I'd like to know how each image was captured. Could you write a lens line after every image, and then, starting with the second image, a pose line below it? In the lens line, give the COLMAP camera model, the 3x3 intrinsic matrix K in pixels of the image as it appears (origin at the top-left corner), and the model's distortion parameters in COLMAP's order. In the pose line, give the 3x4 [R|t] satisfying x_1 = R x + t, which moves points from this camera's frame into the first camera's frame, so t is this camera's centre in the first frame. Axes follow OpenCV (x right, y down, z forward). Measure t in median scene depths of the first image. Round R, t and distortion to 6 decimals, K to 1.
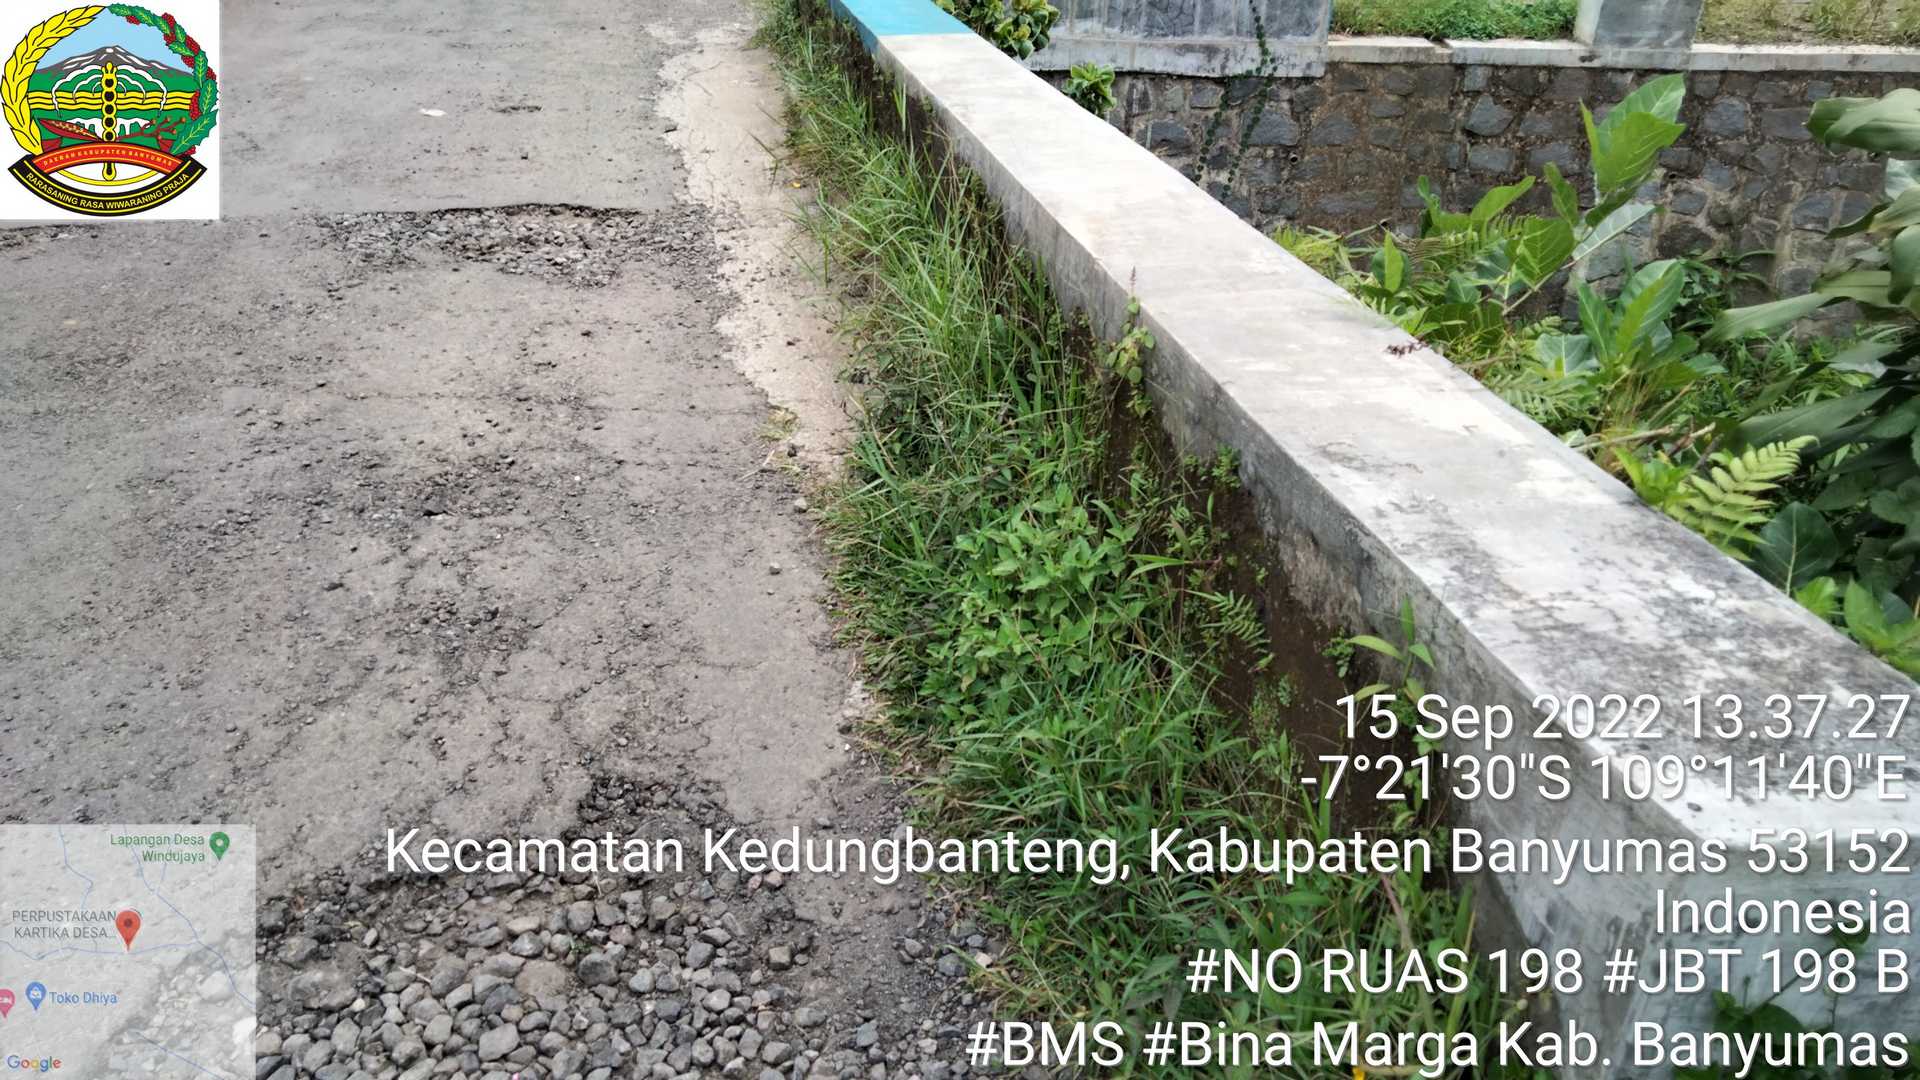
lens RADIAL K [[1395.1, 0, 954.5], [0, 1395.1, 536.3], [0, 0, 1]] dist [0.039954, -0.009614]
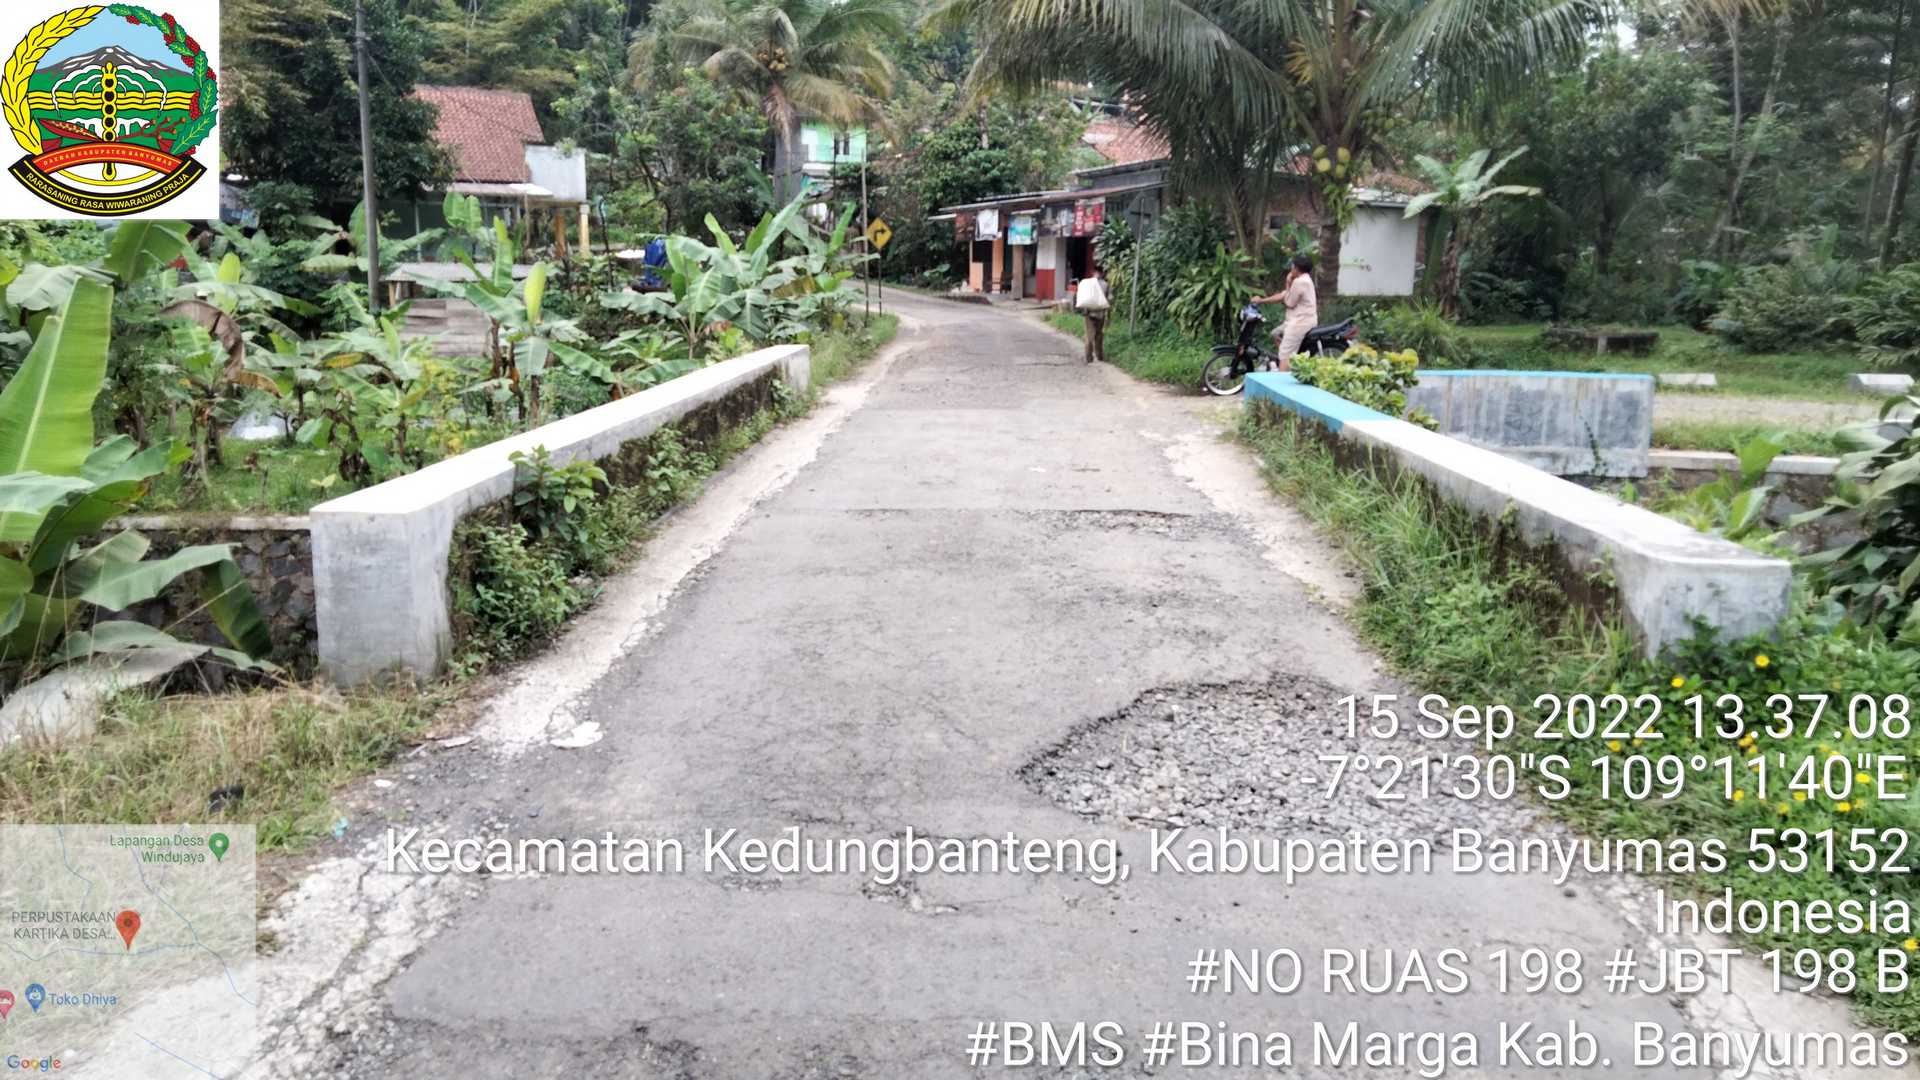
lens RADIAL K [[1395.1, 0, 961.5], [0, 1395.1, 546.8], [0, 0, 1]] dist [0.039954, -0.009614]
pose [[0.972024, 0.042447, -0.231014, -0.101650], [-0.107181, 0.955323, -0.275446, 0.306429], [0.209001, 0.292501, 0.933146, -0.641632]]
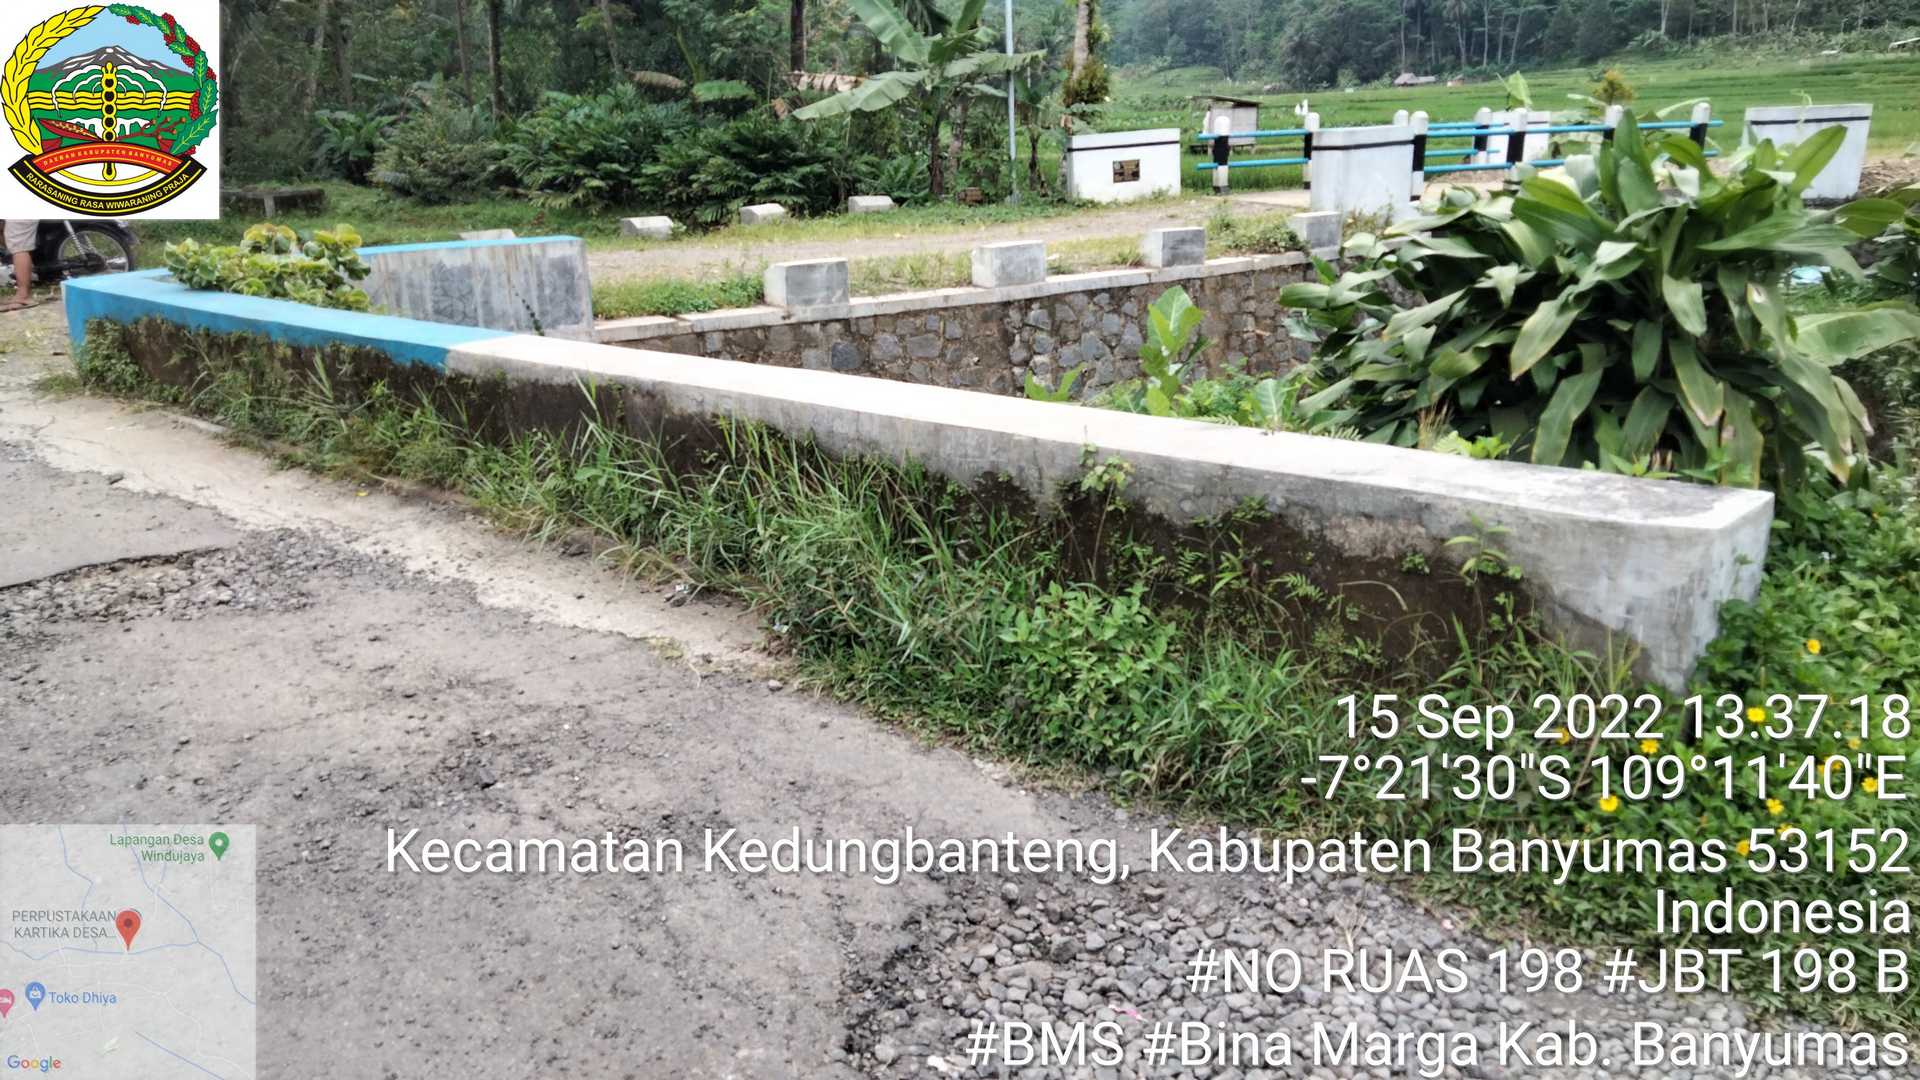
lens RADIAL K [[1395.1, 0, 954.1], [0, 1395.1, 543.0], [0, 0, 1]] dist [0.039954, -0.009614]
pose [[0.773876, -0.210956, 0.597171, -0.392794], [0.321730, 0.943119, -0.083766, 0.007357], [-0.545533, 0.256952, 0.797728, -0.042974]]
